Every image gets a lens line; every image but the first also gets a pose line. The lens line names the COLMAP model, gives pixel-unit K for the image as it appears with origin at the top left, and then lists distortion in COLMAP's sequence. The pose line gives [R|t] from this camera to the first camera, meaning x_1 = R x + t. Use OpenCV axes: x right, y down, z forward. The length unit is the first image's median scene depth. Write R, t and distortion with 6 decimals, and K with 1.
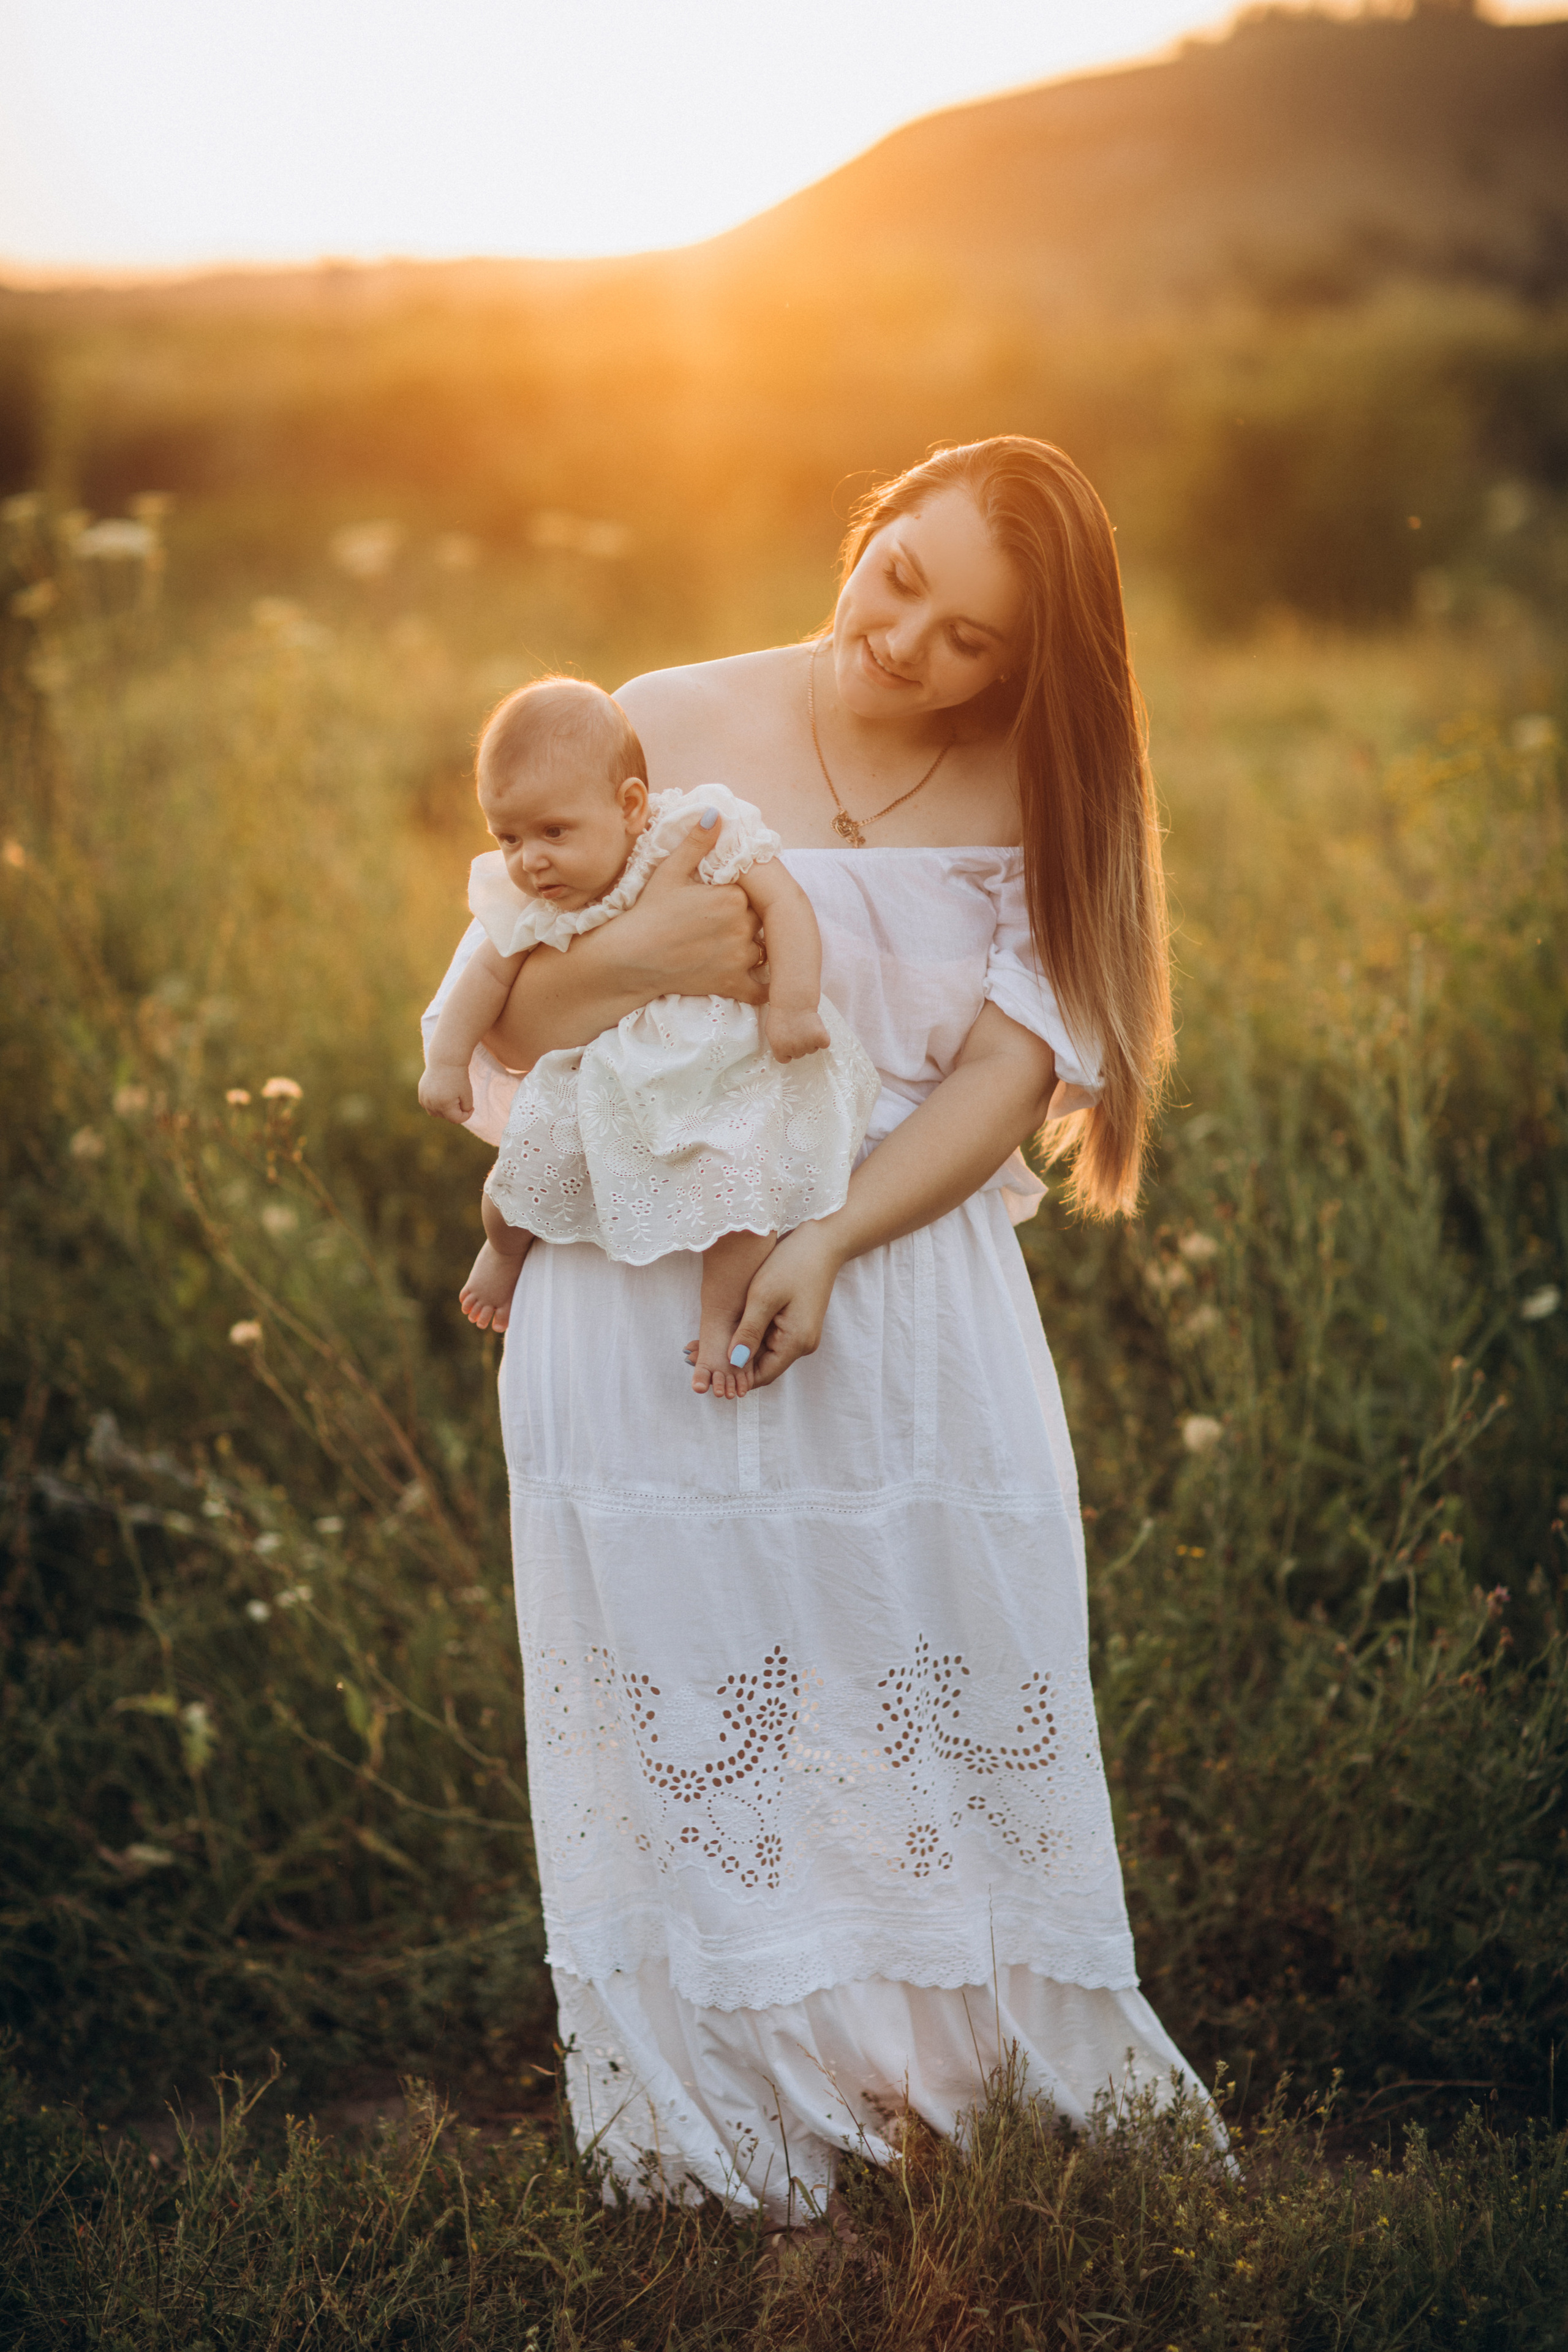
lens RADIAL K [[5784.3, 0, 784.0], [0, 5784.3, 1176.0], [0, 0, 1]] dist [-0.051147, -1.108929]
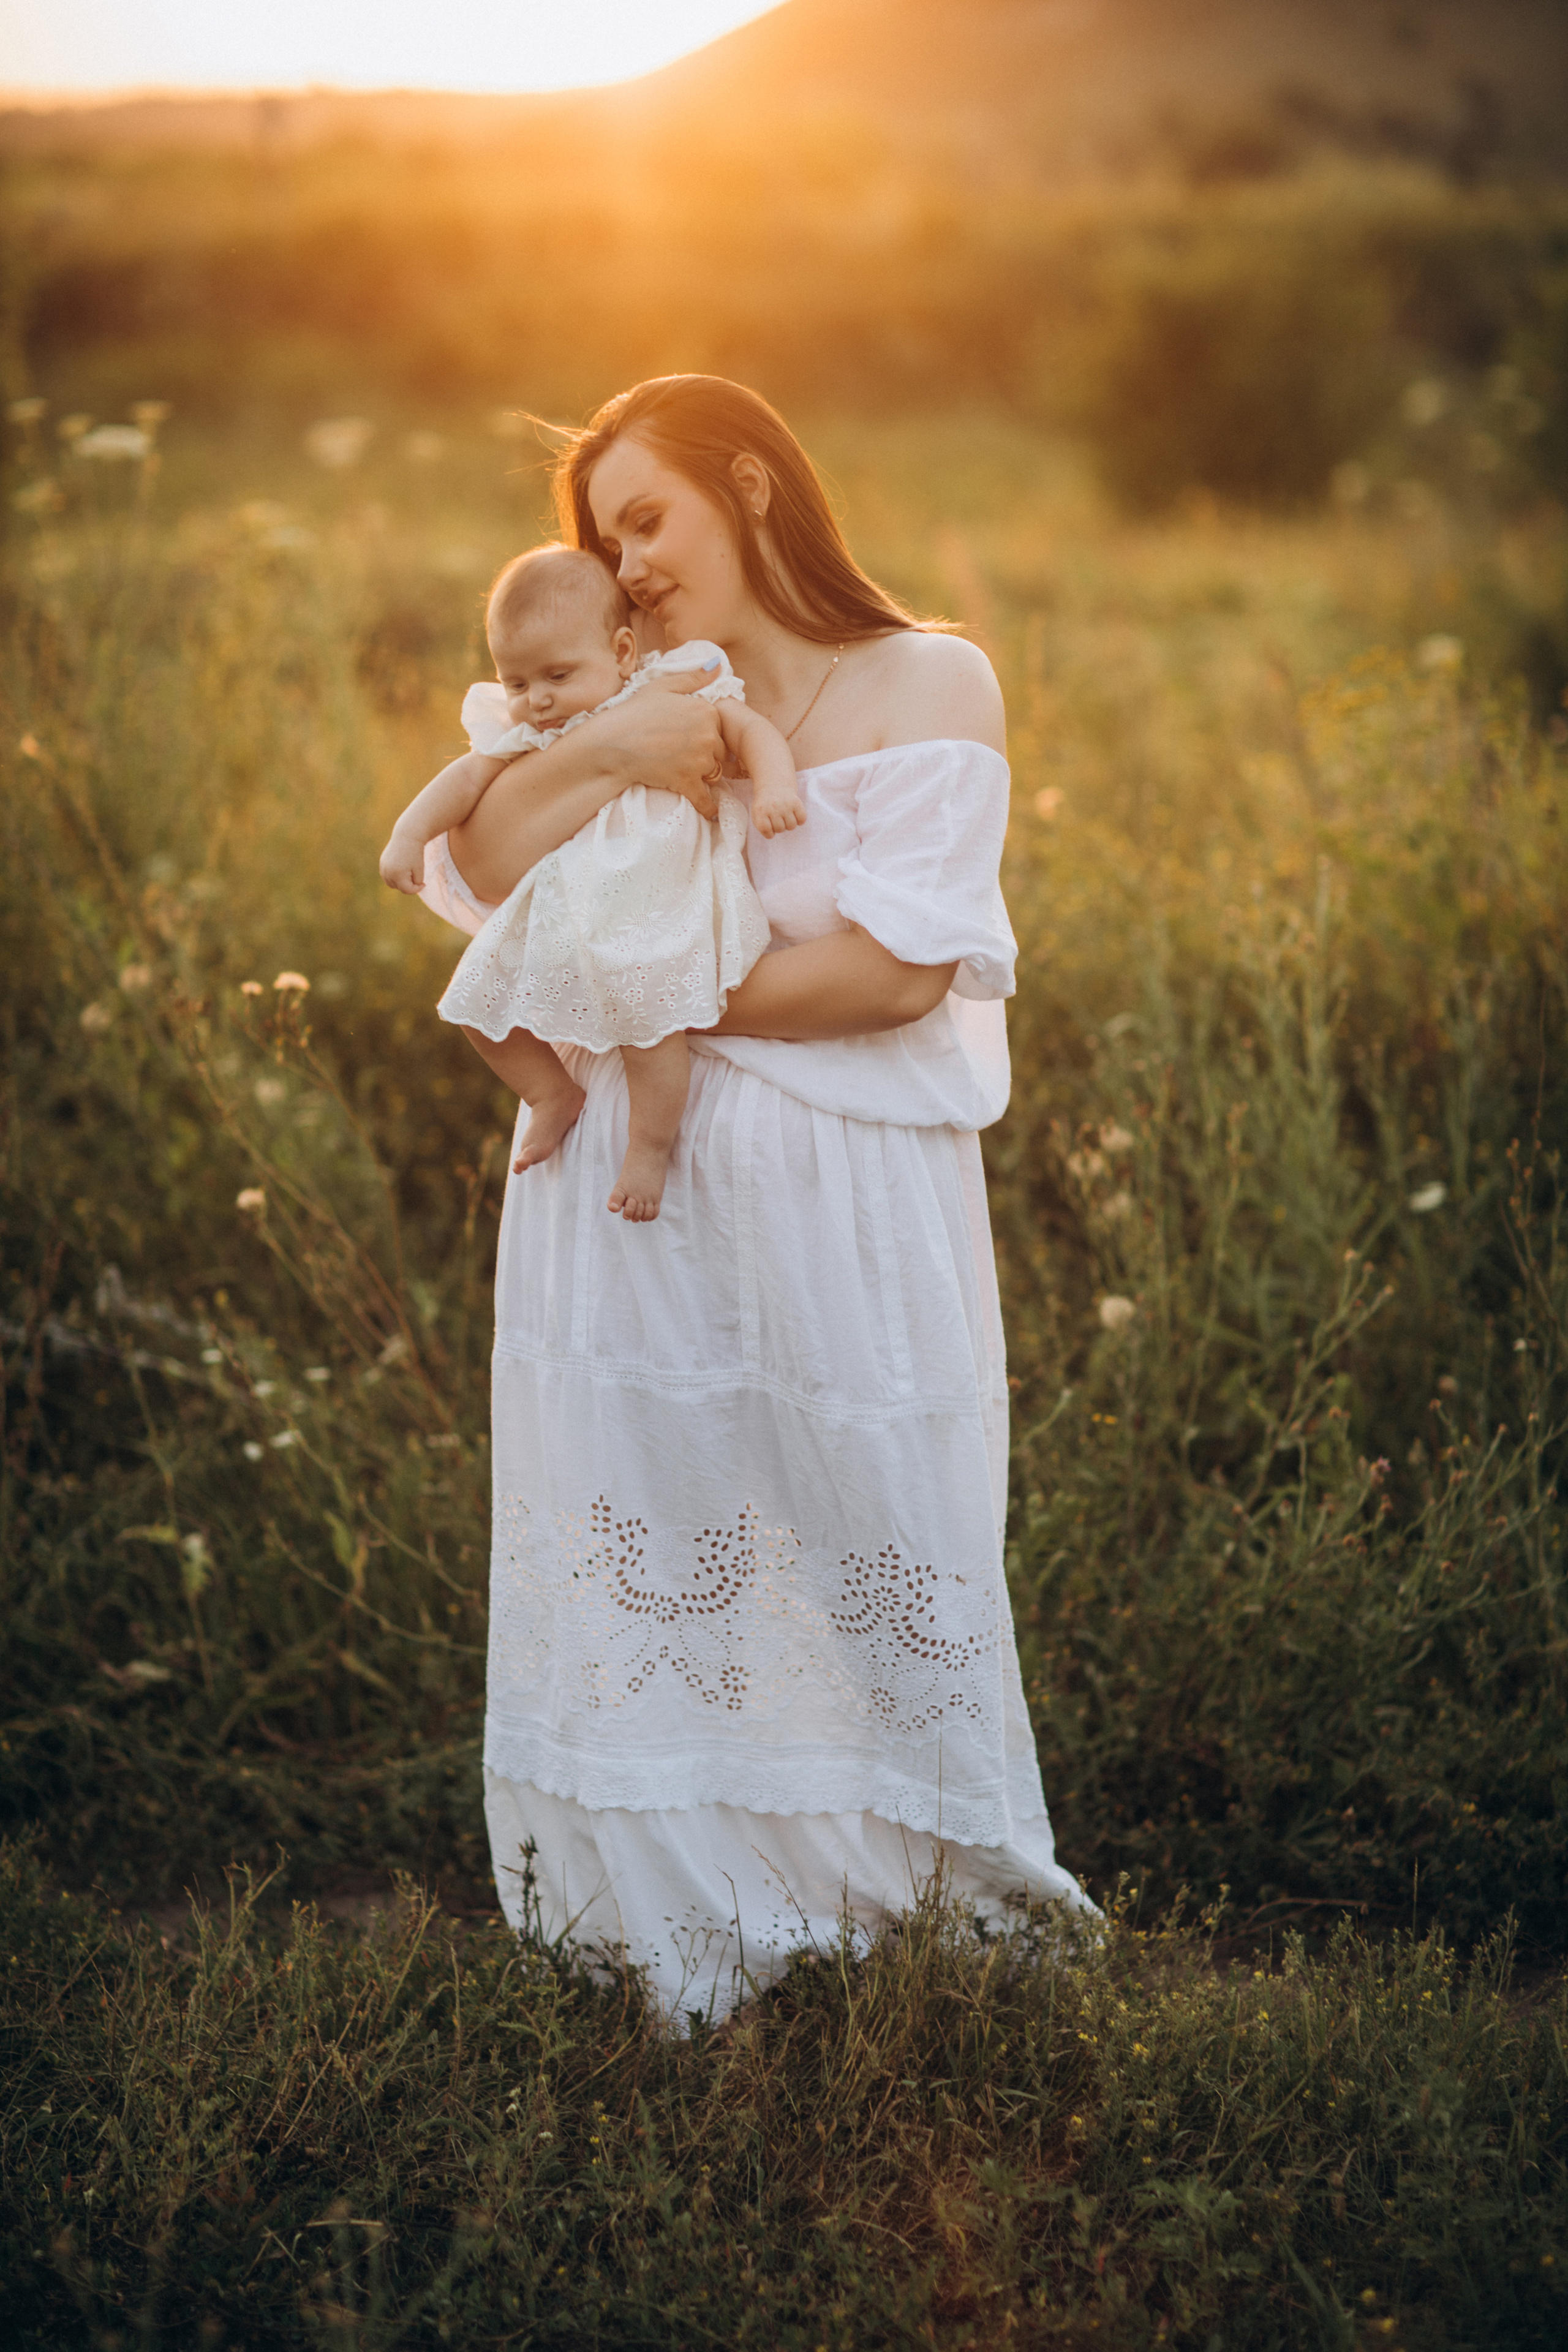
lens RADIAL K [[5784.3, 0, 784.0], [0, 5784.3, 1176.0], [0, 0, 1]] dist [-0.051147, -1.108929]
pose [[0.999520, 0.025328, 0.017860, -0.011615], [-0.025789, 0.999327, 0.026084, -0.008561], [-0.017187, -0.026532, 0.999500, -0.101743]]
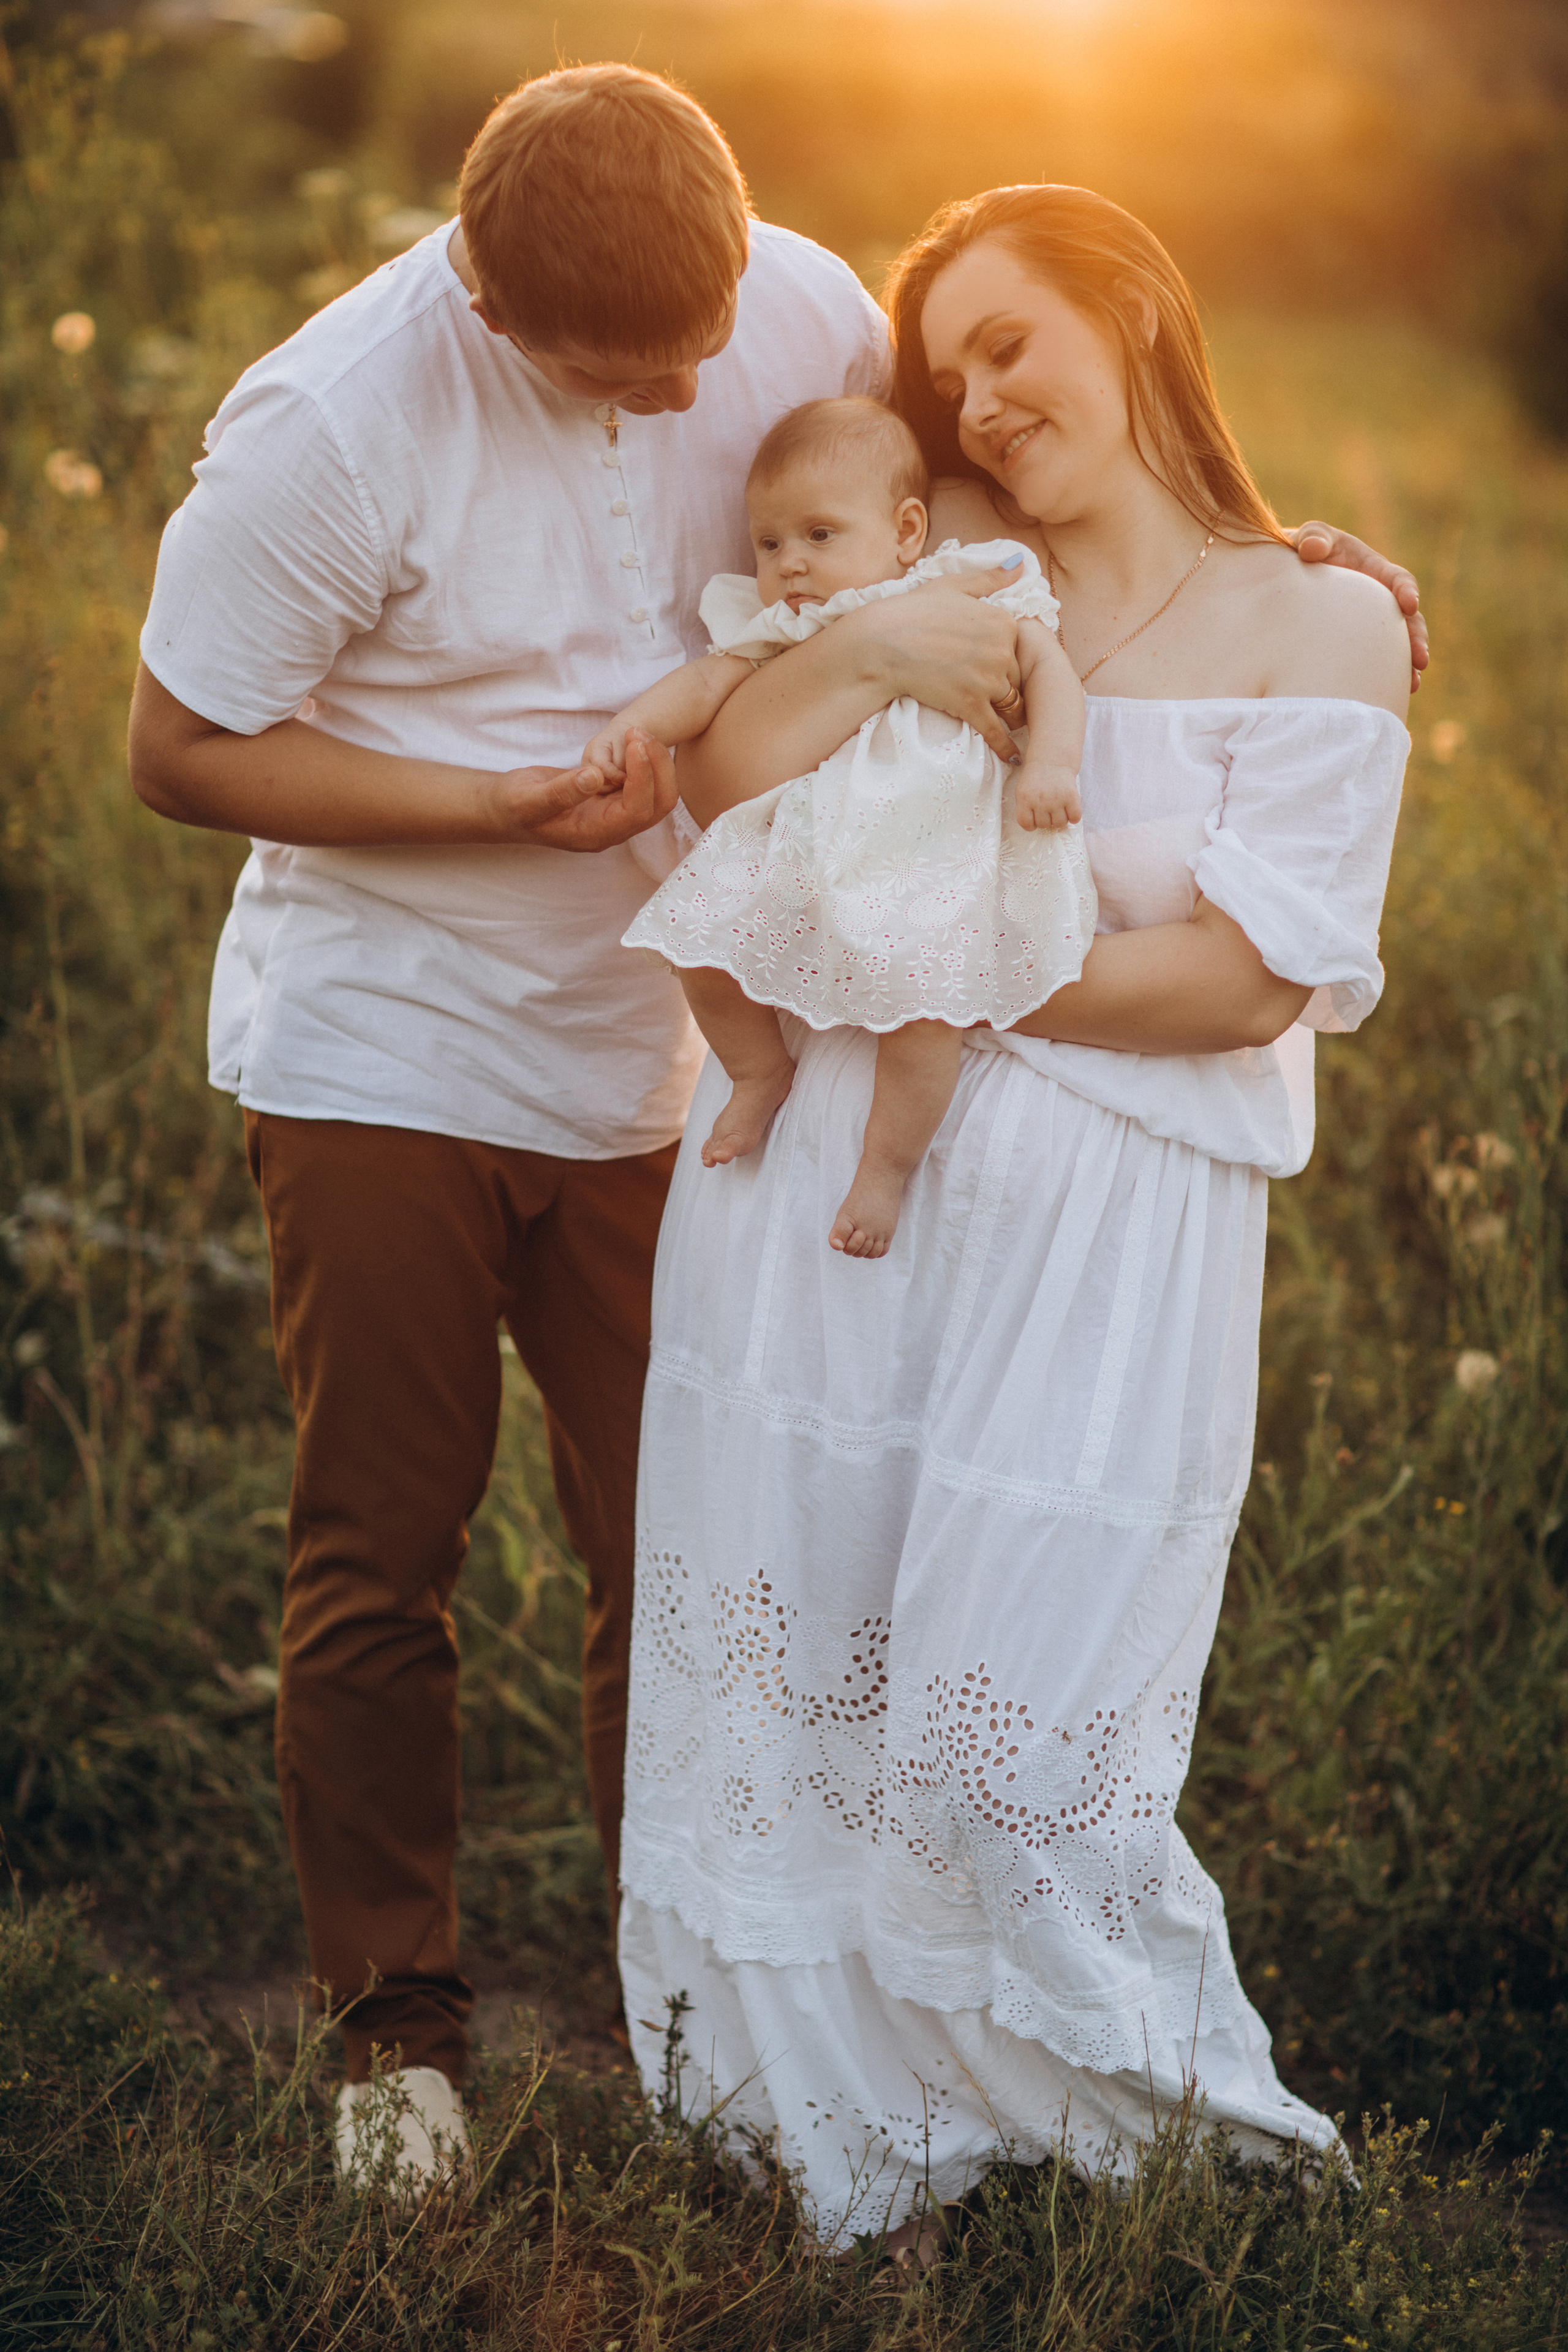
lens RADIAL K [[5784.3, 0, 784.0], [0, 5784.3, 1176.0], [0, 0, 1]] dist [-0.051147, -1.108929]
pose [[0.991795, 0.121999, -0.038192, -0.004341], [-0.120017, 0.991487, 0.050486, -0.018678], [0.044026, -0.045488, 0.997994, 0.095902]]
